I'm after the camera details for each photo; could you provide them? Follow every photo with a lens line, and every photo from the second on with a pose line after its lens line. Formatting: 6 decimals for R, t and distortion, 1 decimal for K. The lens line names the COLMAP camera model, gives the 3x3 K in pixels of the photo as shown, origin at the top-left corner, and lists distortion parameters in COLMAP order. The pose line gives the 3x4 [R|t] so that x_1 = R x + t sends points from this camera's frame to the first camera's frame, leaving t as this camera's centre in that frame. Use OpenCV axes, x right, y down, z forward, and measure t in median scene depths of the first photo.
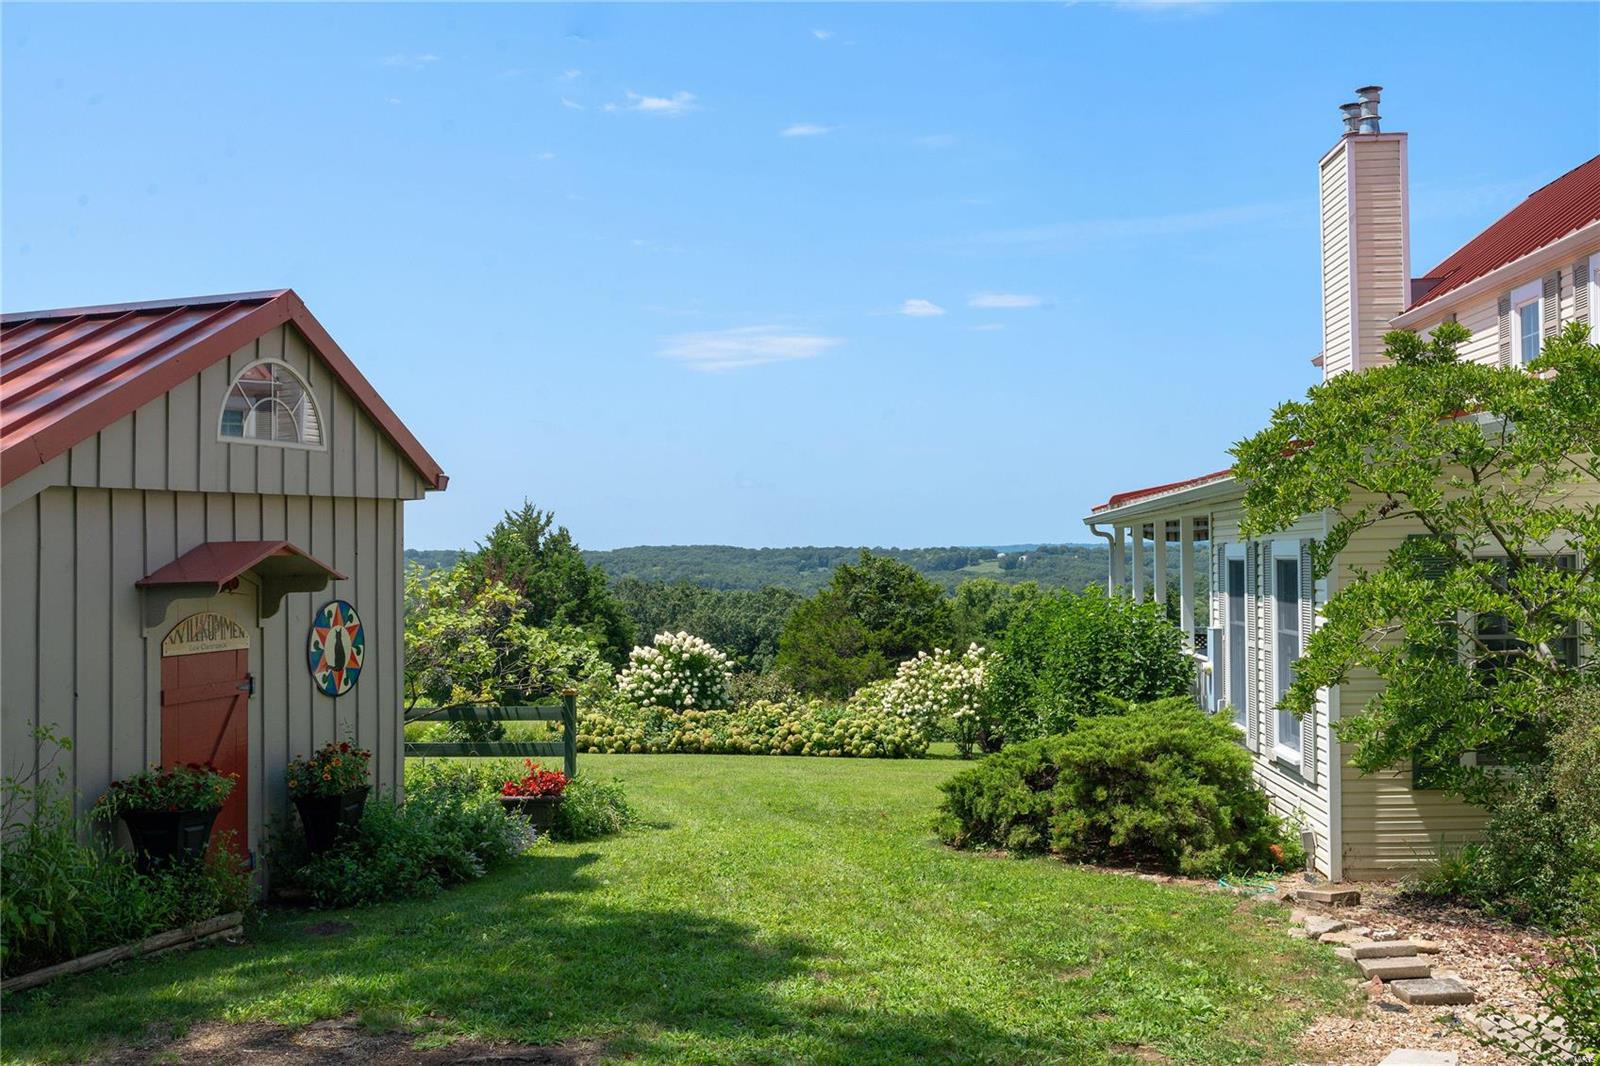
lens RADIAL K [[1629.7, 0, 800.3], [0, 1629.7, 527.0], [0, 0, 1]] dist [0.004166, 0.000000]
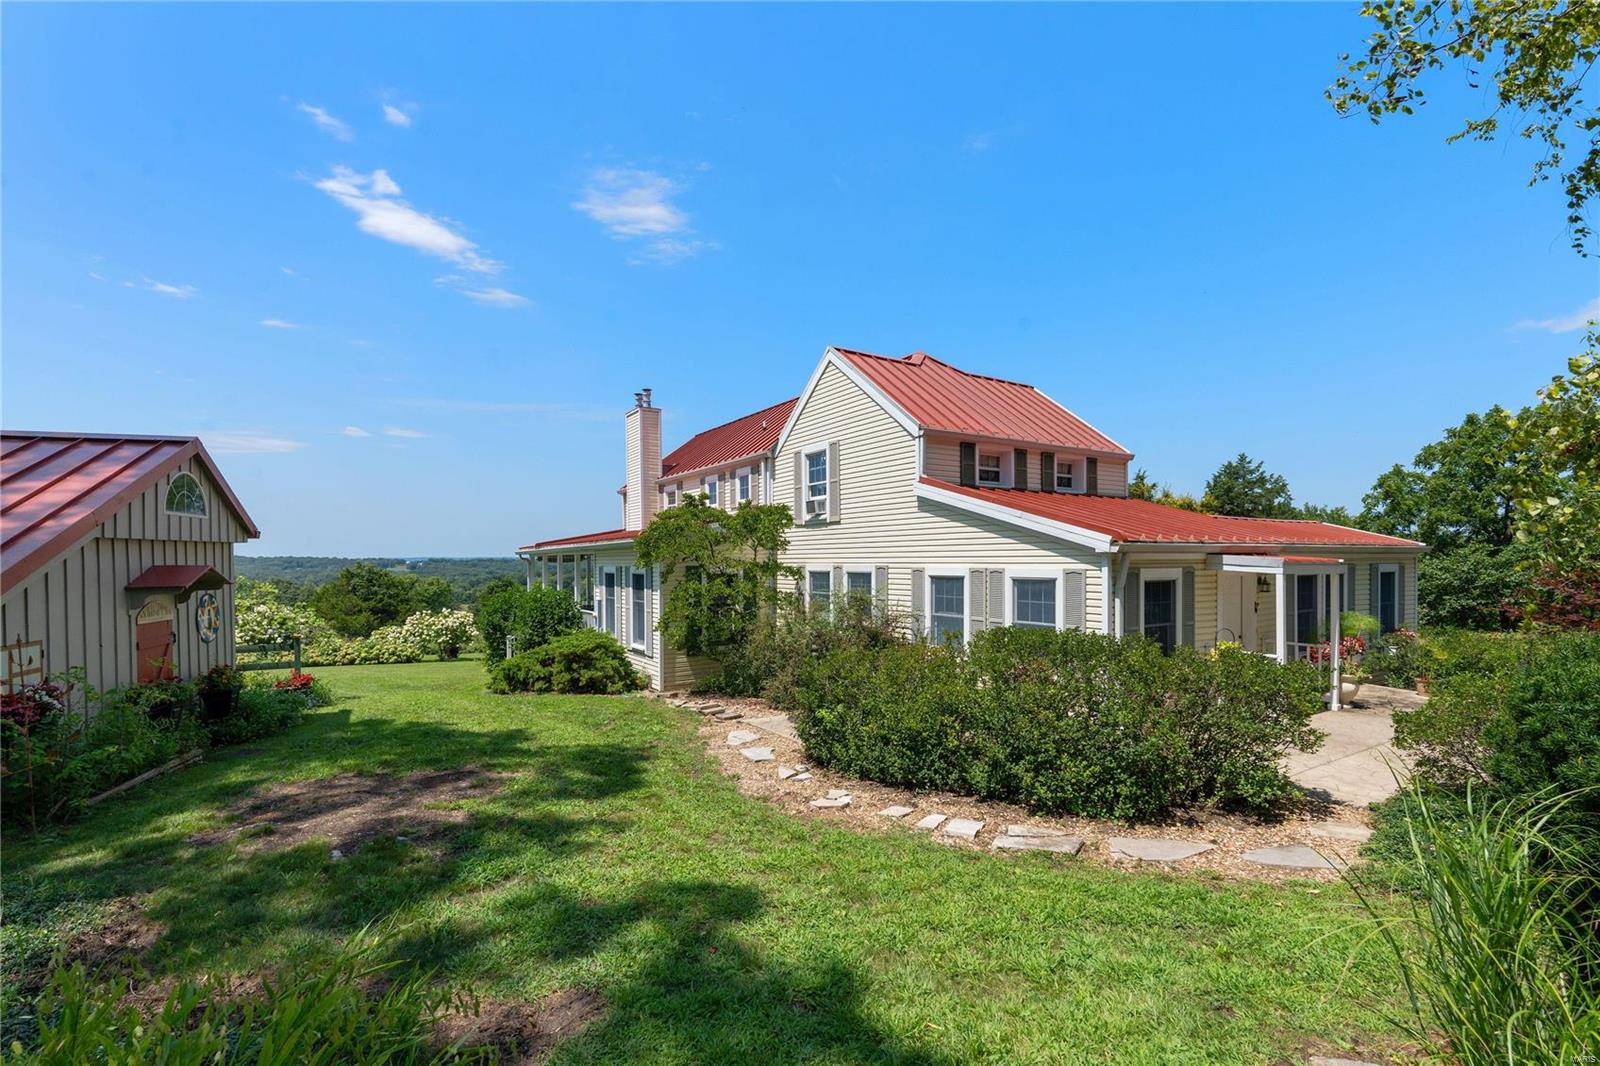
lens RADIAL K [[737.3, 0, 799.5], [0, 737.3, 545.7], [0, 0, 1]] dist [0.005786, 0.000245]
pose [[0.810520, 0.027282, 0.585075, -0.202099], [-0.023377, 0.999625, -0.014228, -0.015797], [-0.585244, -0.002145, 0.810854, -0.138338]]
